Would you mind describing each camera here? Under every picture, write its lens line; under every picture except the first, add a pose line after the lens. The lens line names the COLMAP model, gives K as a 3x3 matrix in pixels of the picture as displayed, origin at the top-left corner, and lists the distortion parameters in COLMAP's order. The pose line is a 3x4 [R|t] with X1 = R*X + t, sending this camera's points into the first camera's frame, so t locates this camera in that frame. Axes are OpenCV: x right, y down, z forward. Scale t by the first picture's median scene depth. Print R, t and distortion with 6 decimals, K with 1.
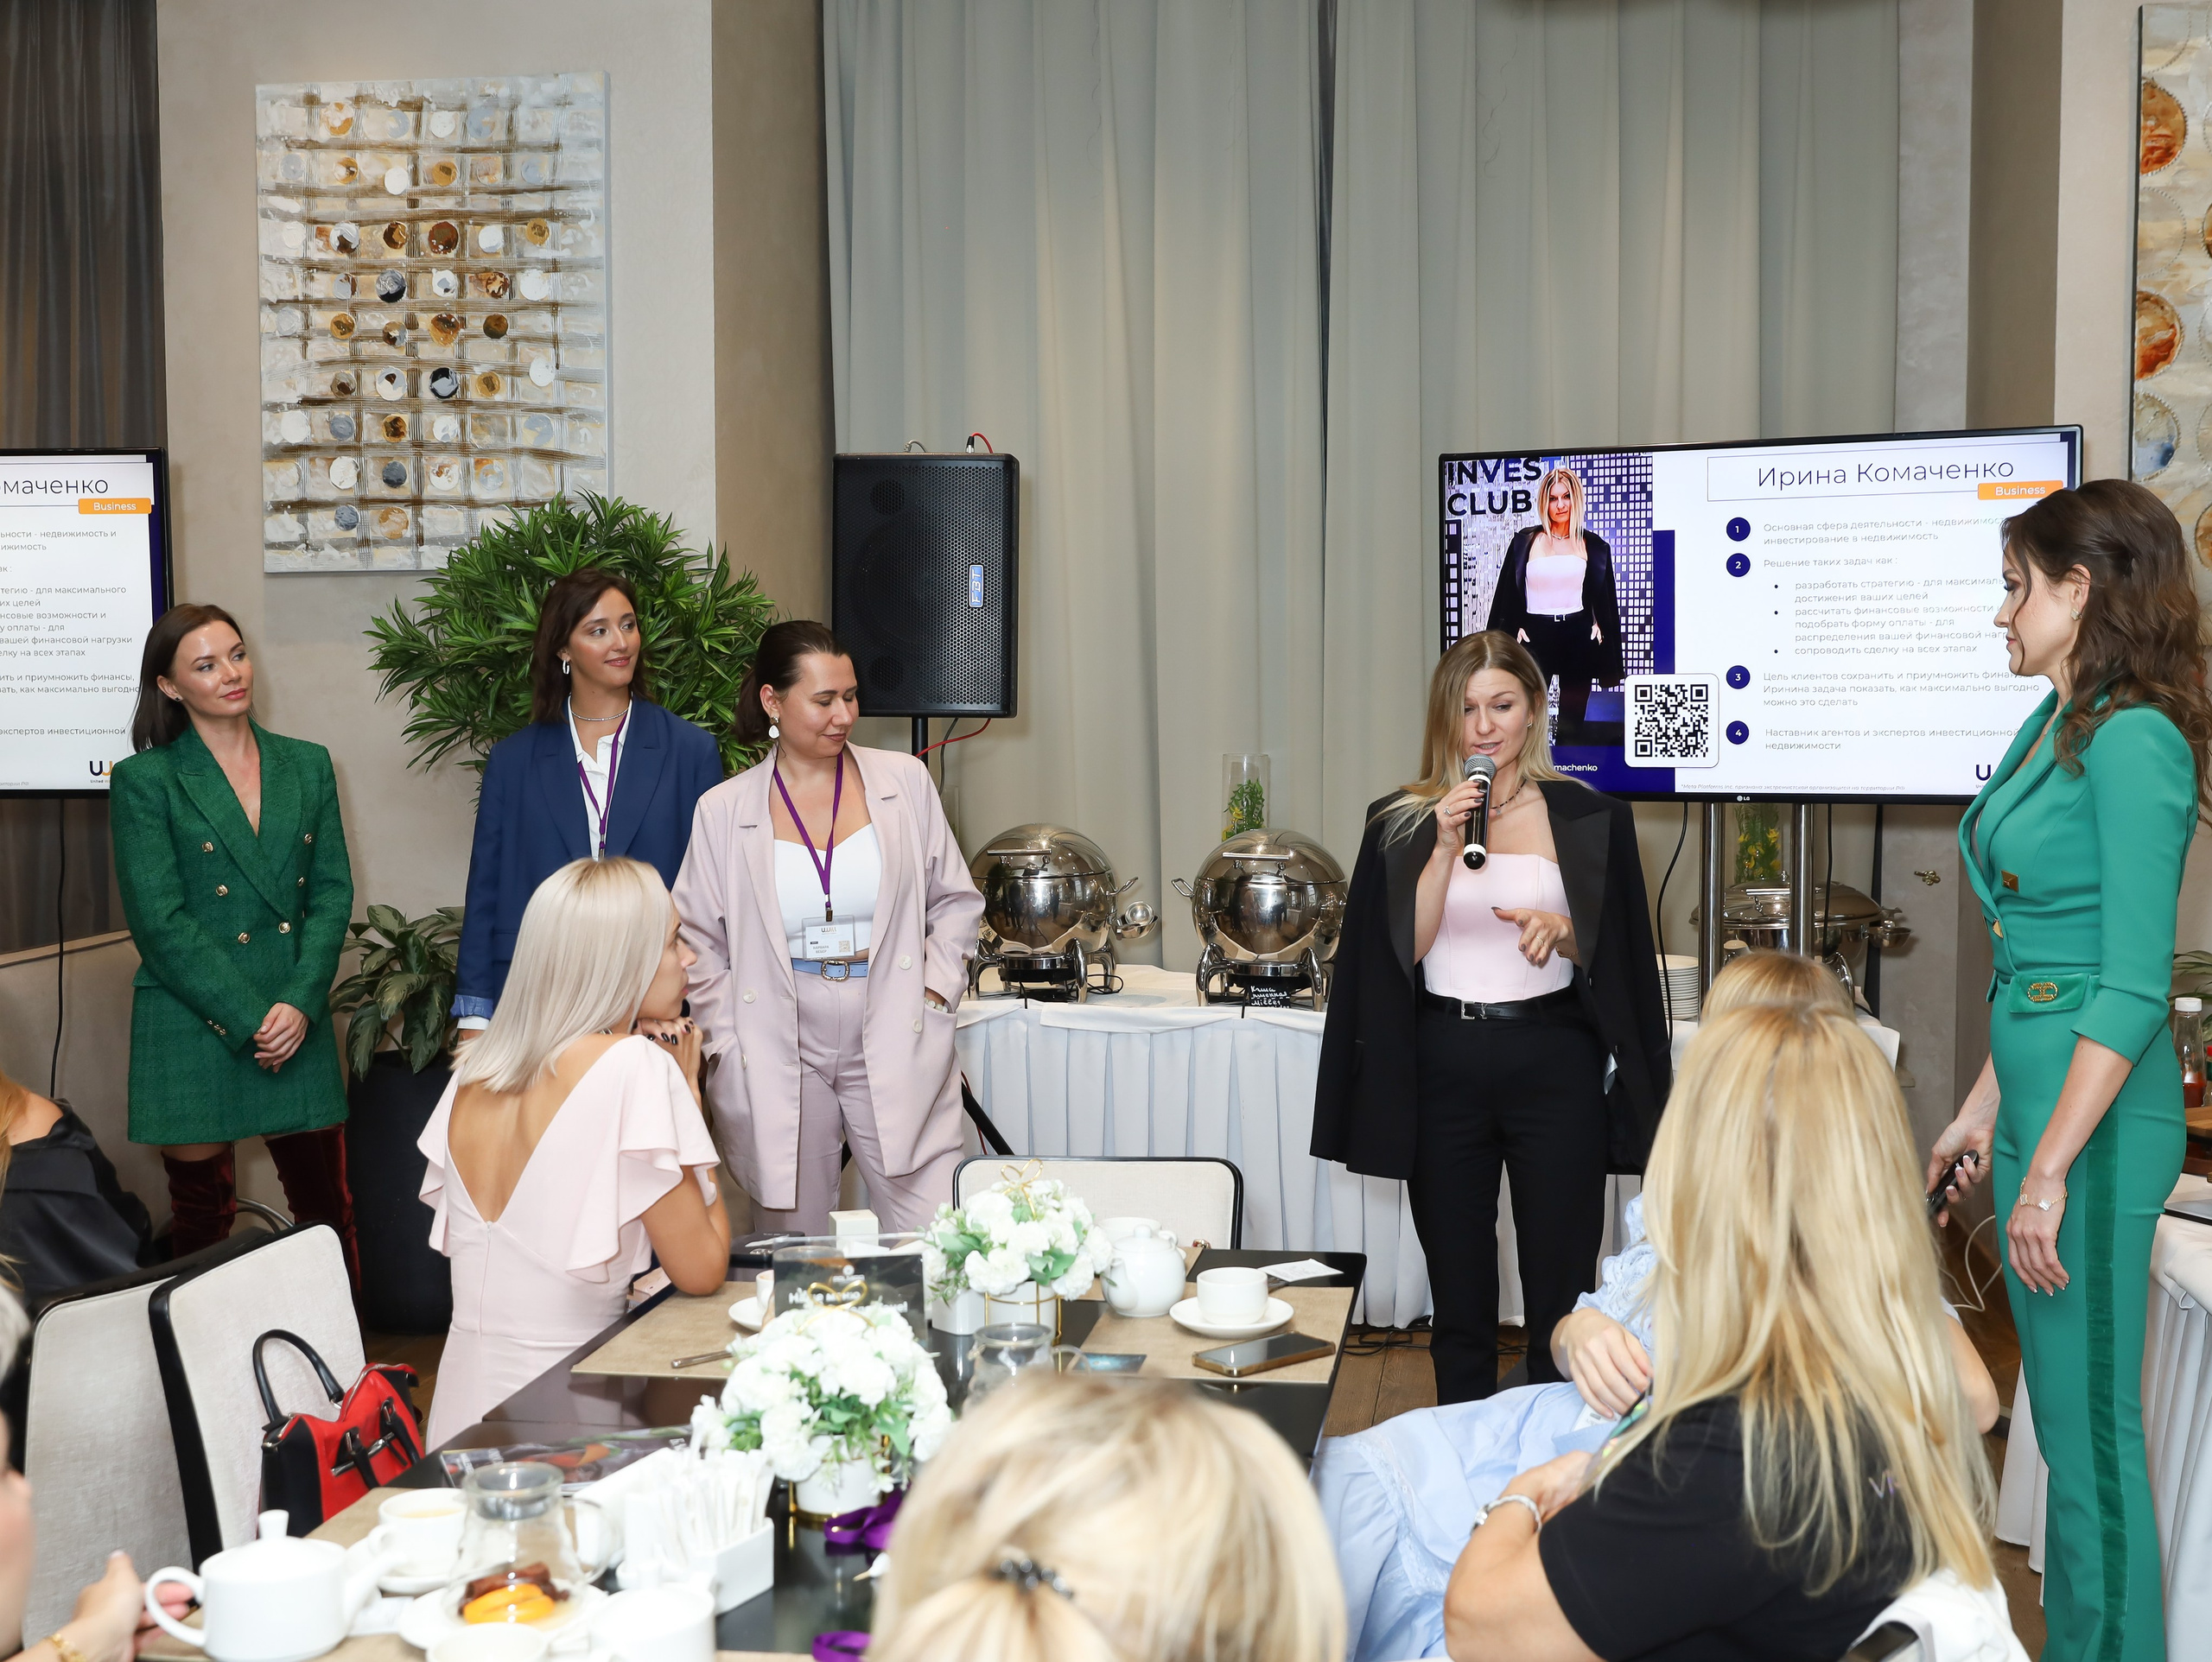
lens RADIAL K [[2479.7, 0, 1106.4], [0, 2479.7, 843.2], [0, 0, 1]] dist [0.006131, 0.000000]
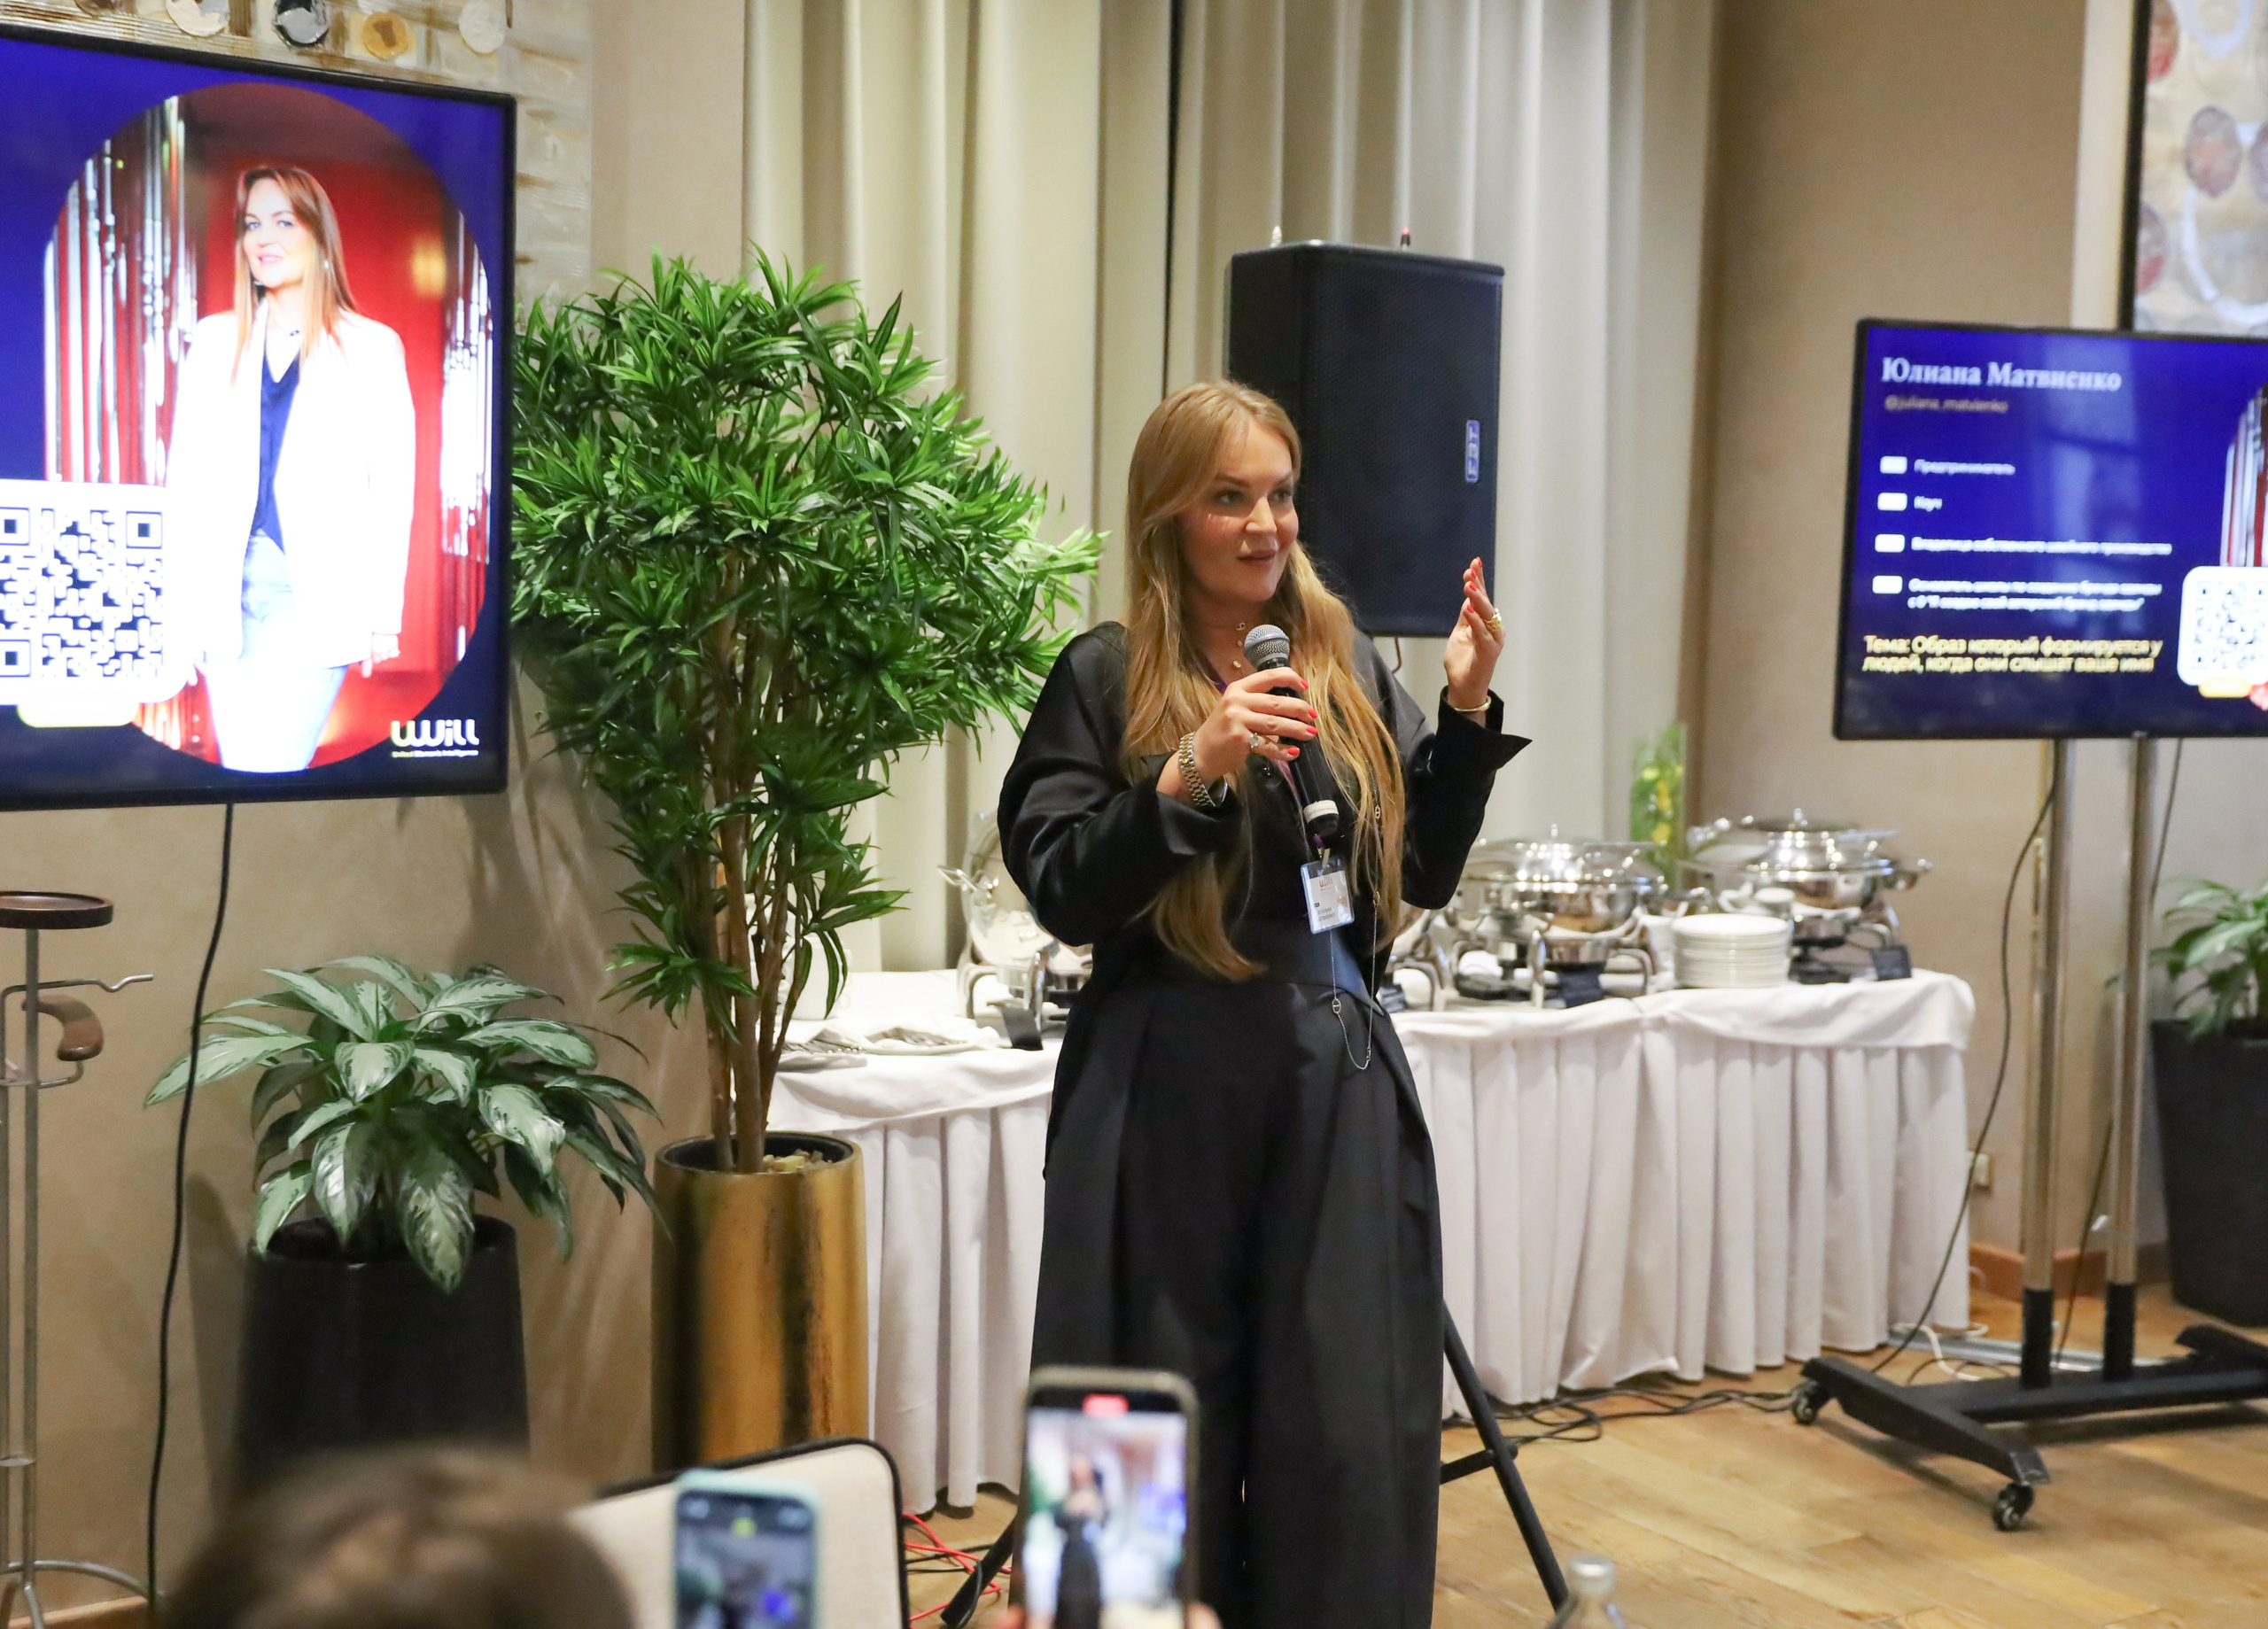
lens RADIAL K [[2895.5, 0, 1138.2], [0, 2895.5, 801.6], [0, 0, 1]] dist [0.074165, 0.000000]
pose [[0.705081, -0.037481, 0.708135, -0.613989], [0.025141, 0.999296, 0.027859, -0.025890], [-0.708681, -0.001839, 0.705527, 0.417567]]
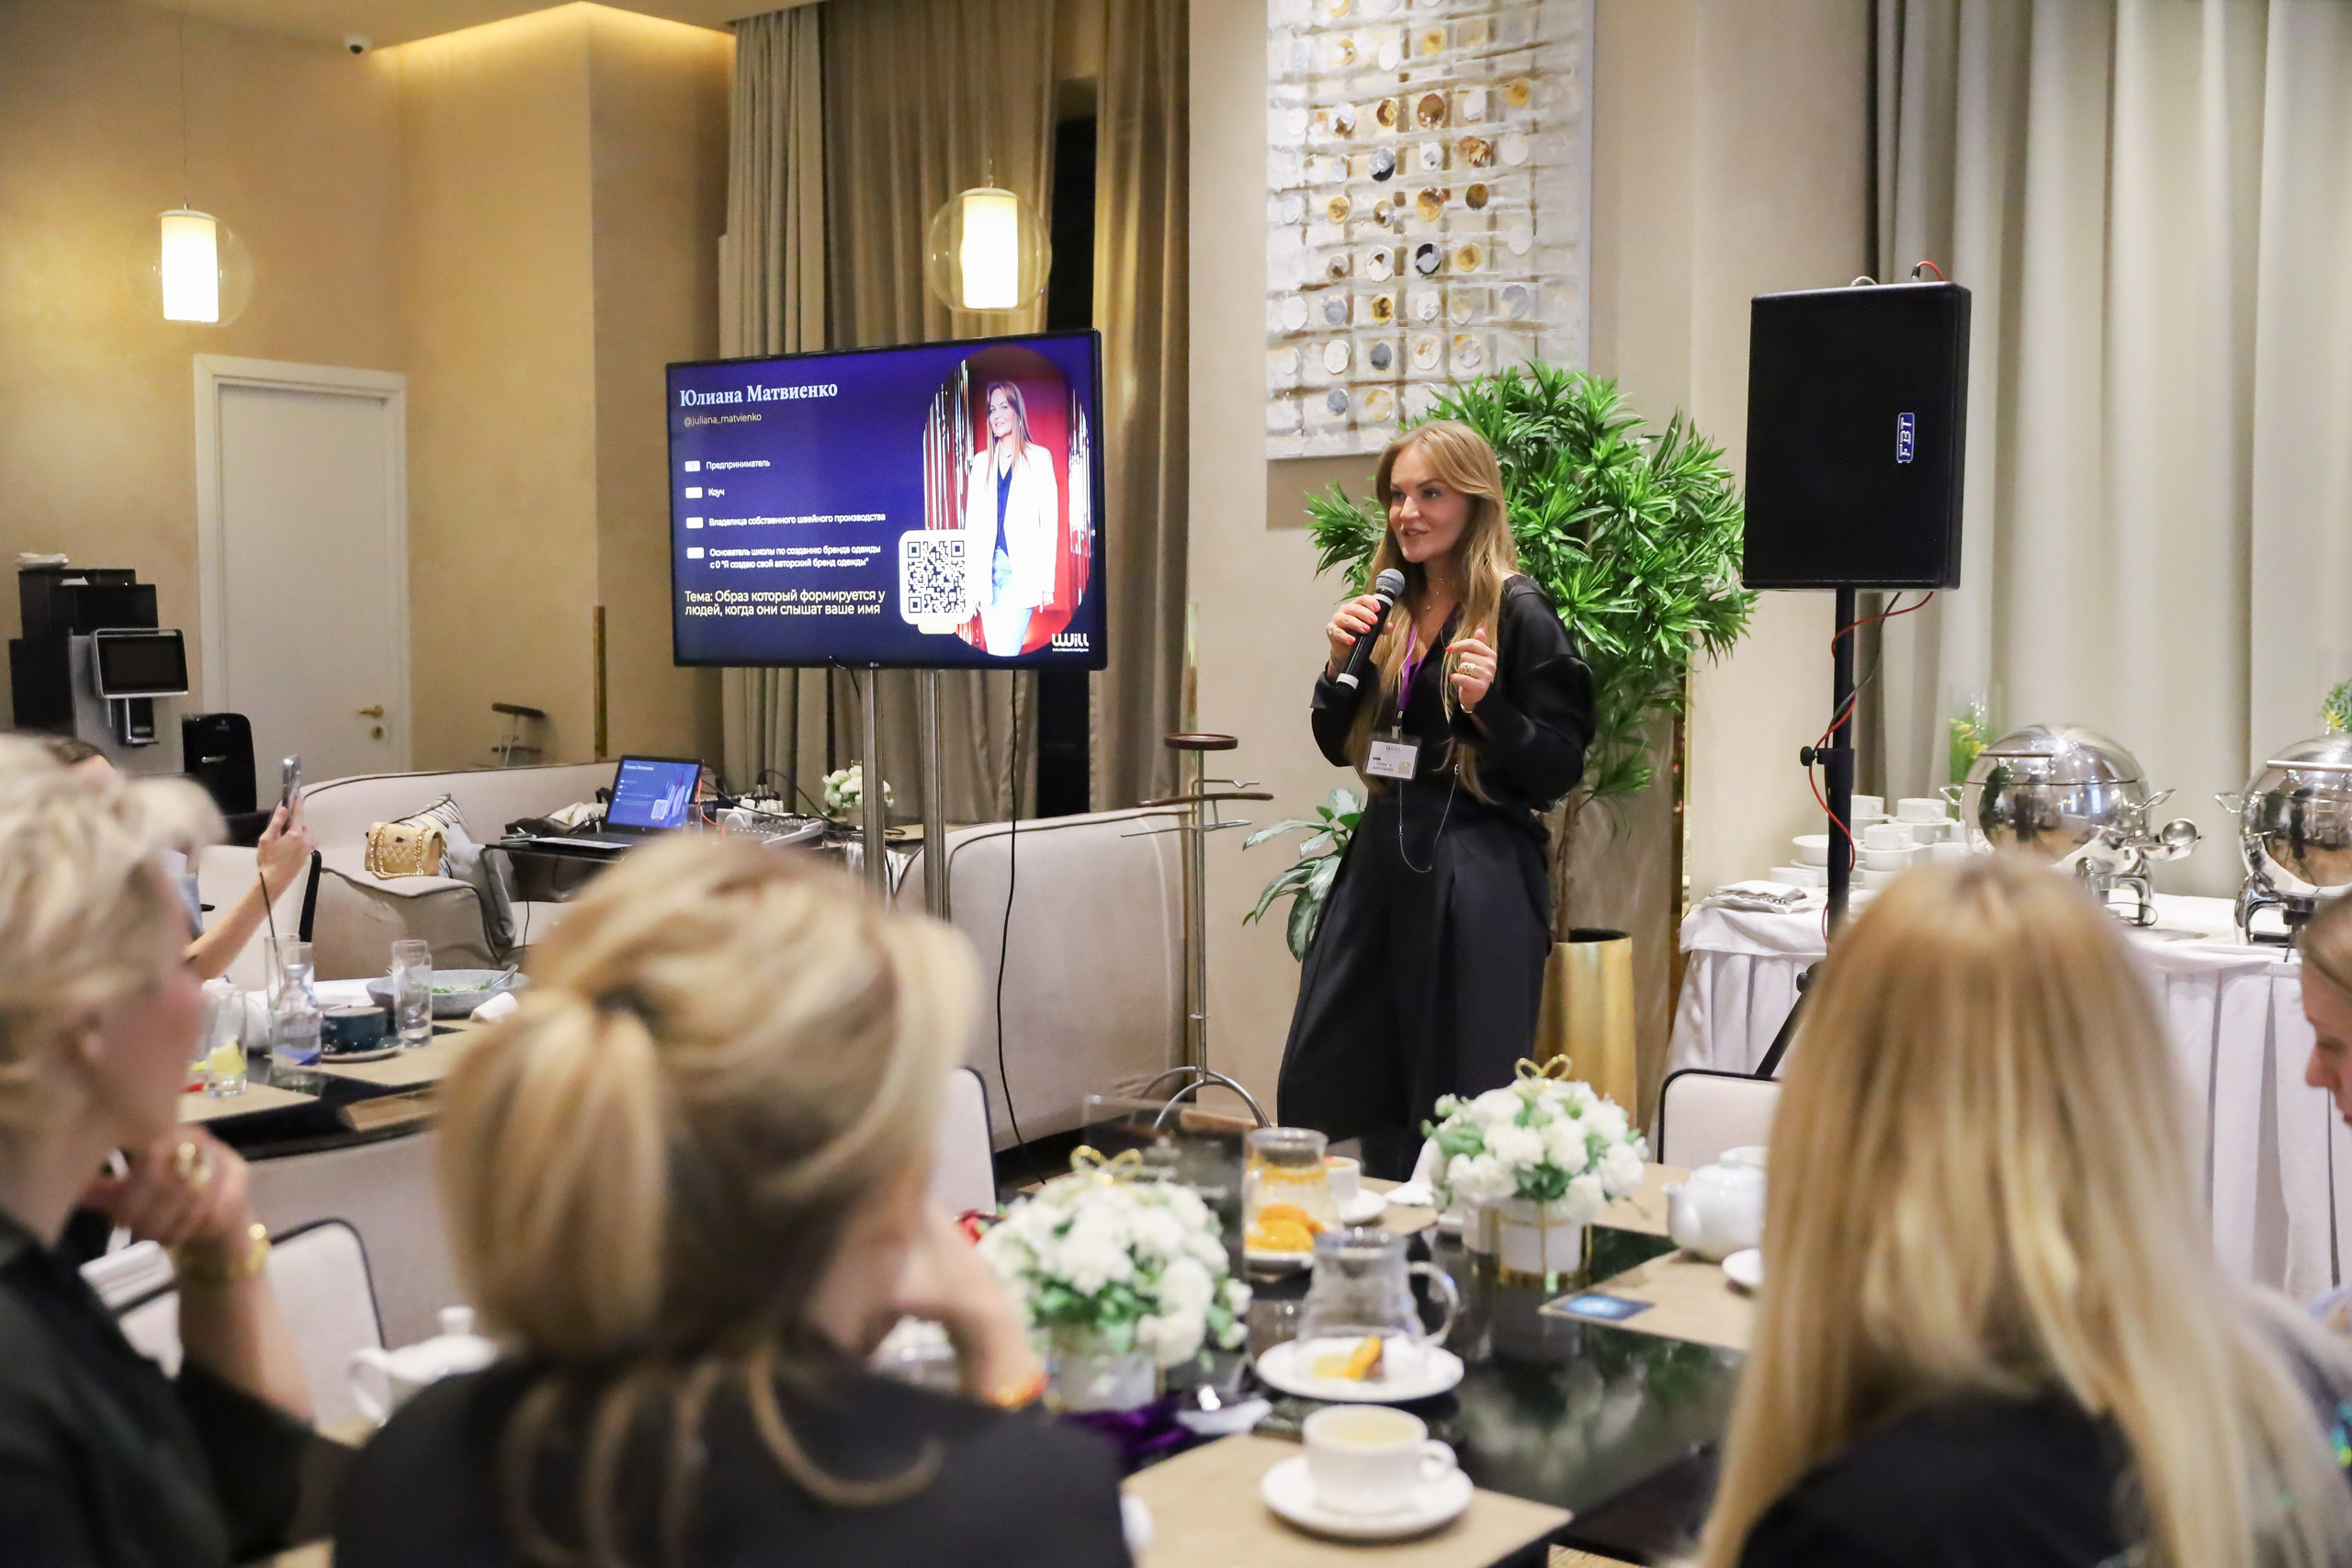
lens RADIAL K [[2489.4, 0, 1177.6], [0, 2489.4, 775.1], [0, 0, 1]] dist [0.027908, 0.000000]
pose [[0.872072, 0.031567, -0.488359, 0.133838], [-0.032916, 0.999441, 0.005824, 0.015409], [0.488270, 0.010996, 0.872623, 0.097296]]
